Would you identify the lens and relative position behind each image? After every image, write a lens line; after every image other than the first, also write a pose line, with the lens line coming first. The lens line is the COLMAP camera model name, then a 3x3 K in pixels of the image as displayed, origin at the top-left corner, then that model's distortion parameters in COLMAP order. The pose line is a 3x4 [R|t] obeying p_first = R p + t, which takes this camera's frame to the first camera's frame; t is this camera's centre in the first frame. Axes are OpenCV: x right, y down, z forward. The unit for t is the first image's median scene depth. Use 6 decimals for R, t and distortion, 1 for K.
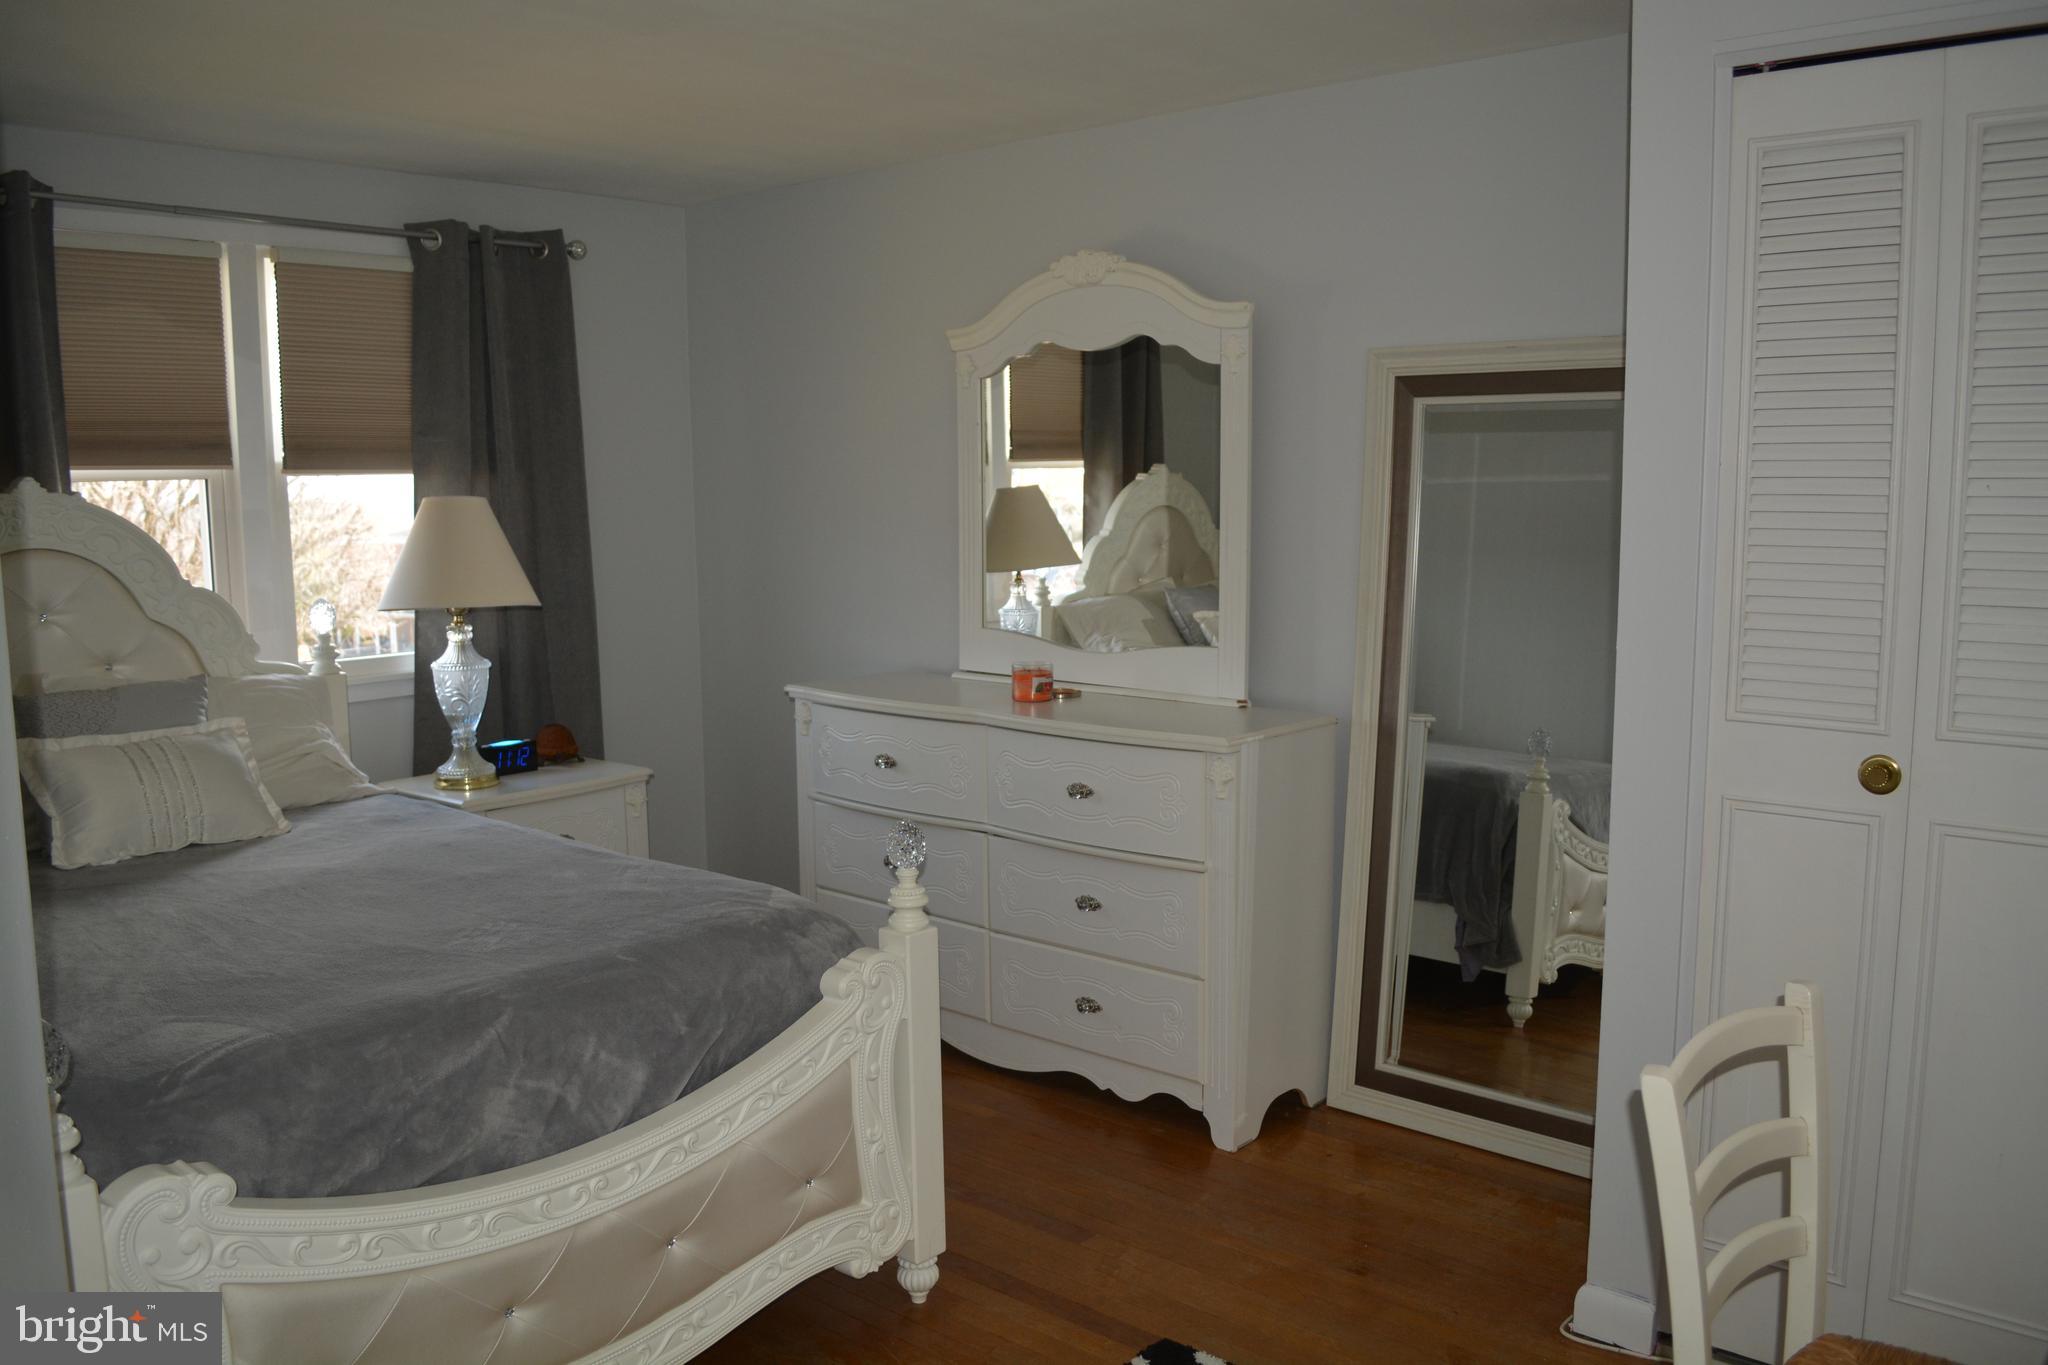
lens RADIAL K [[1605.6, 0, 1015.8], [0, 1605.6, 686.0], [0, 0, 1]] dist [-0.085762, 0.013305]
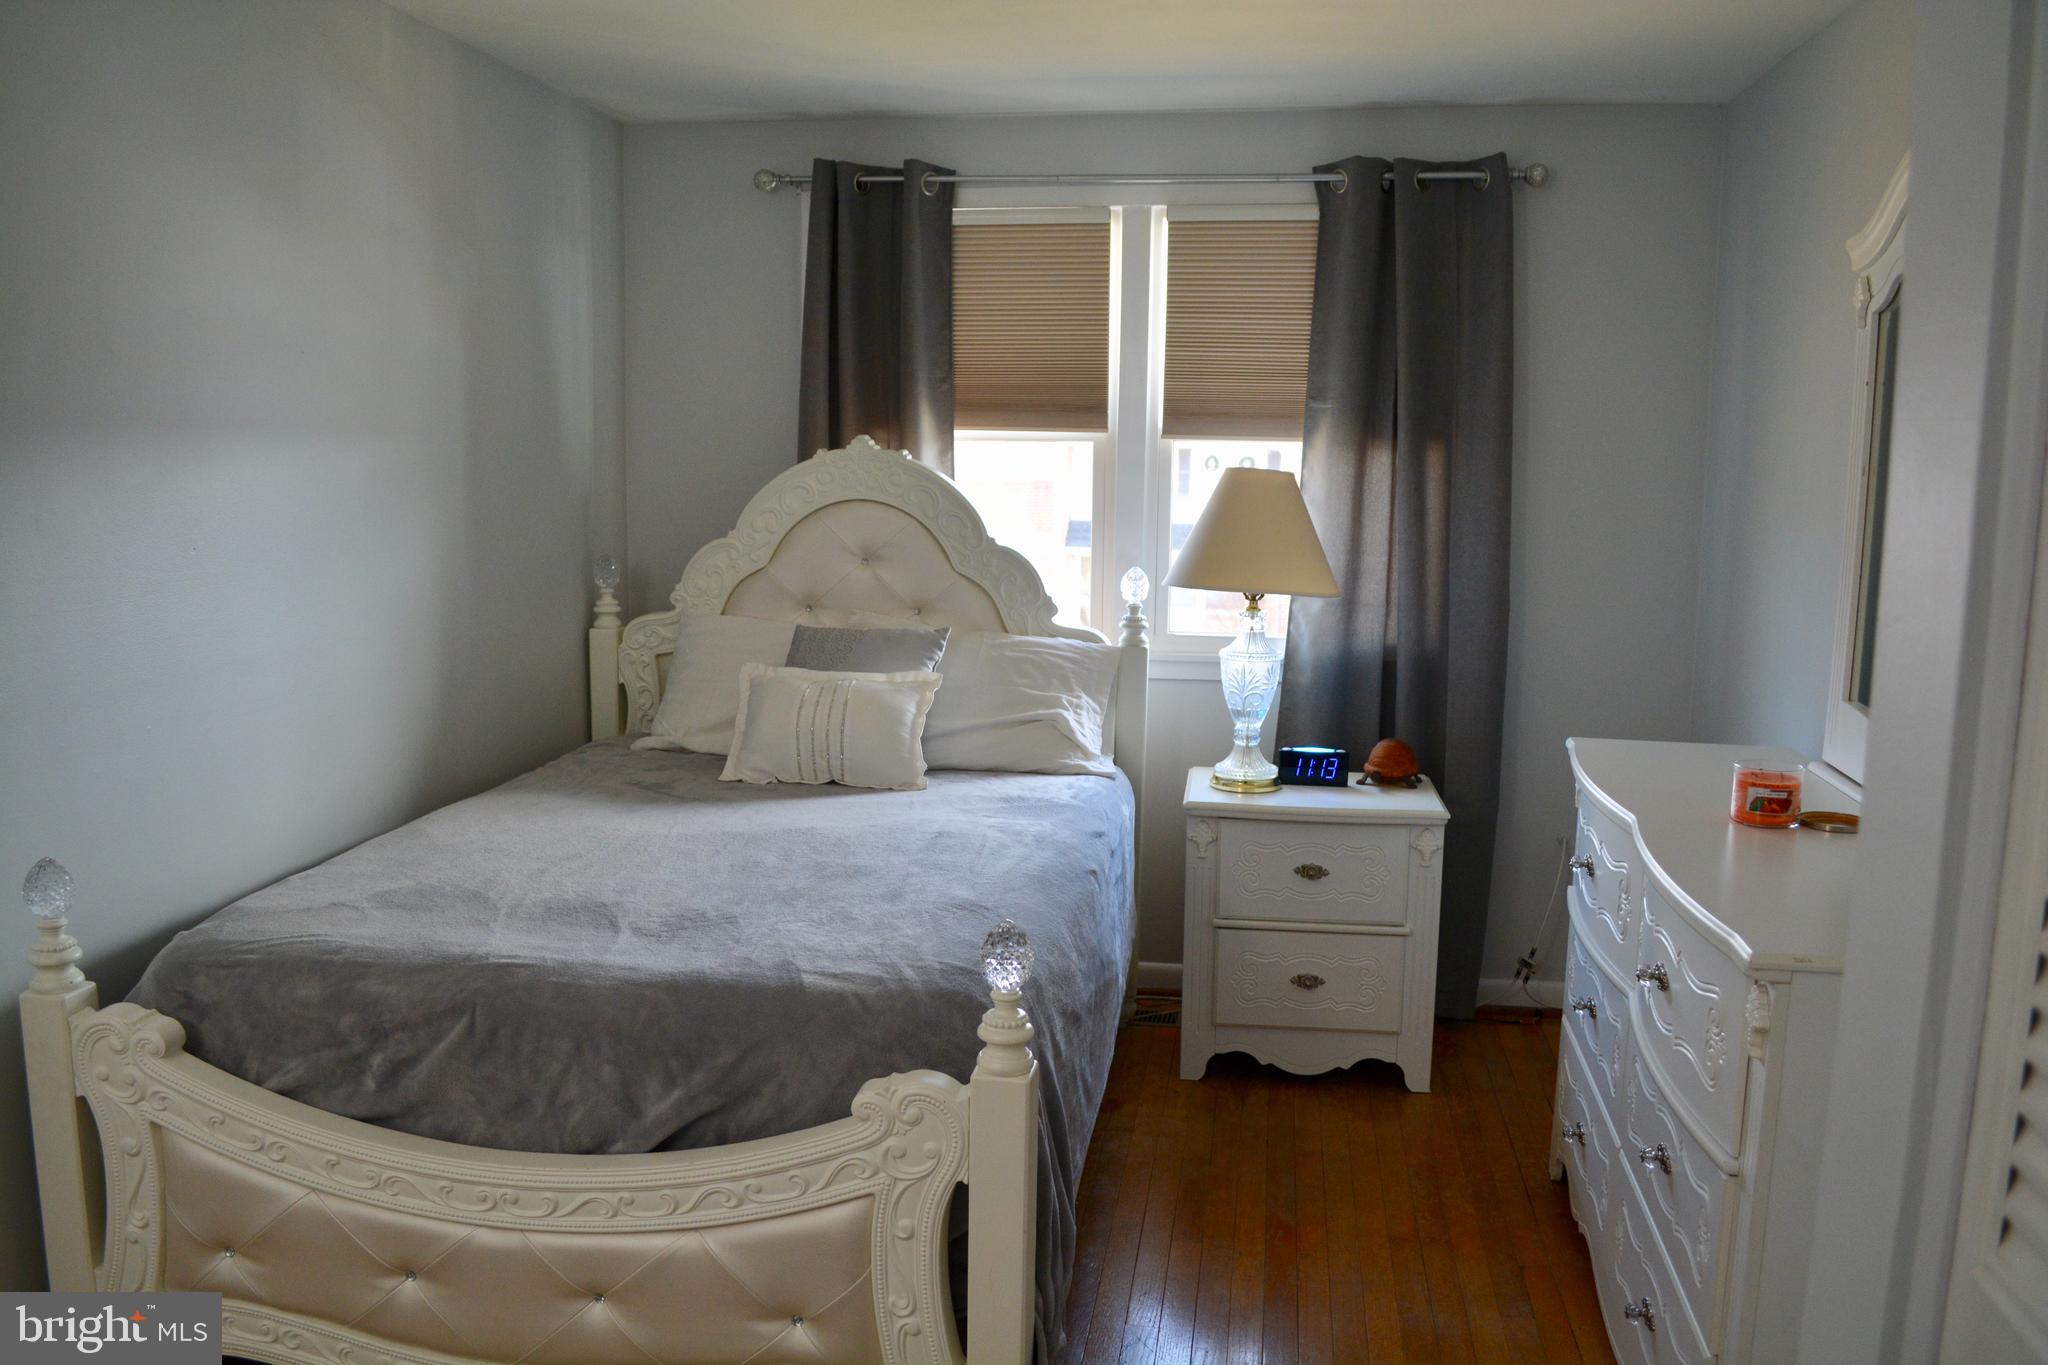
lens RADIAL K [[1605.6, 0, 1015.8], [0, 1605.6, 686.0], [0, 0, 1]] dist [-0.085762, 0.013305]
pose [[0.526138, 0.135554, -0.839526, 0.352816], [-0.124632, 0.988846, 0.081555, -0.053776], [0.841217, 0.061723, 0.537164, 0.406568]]
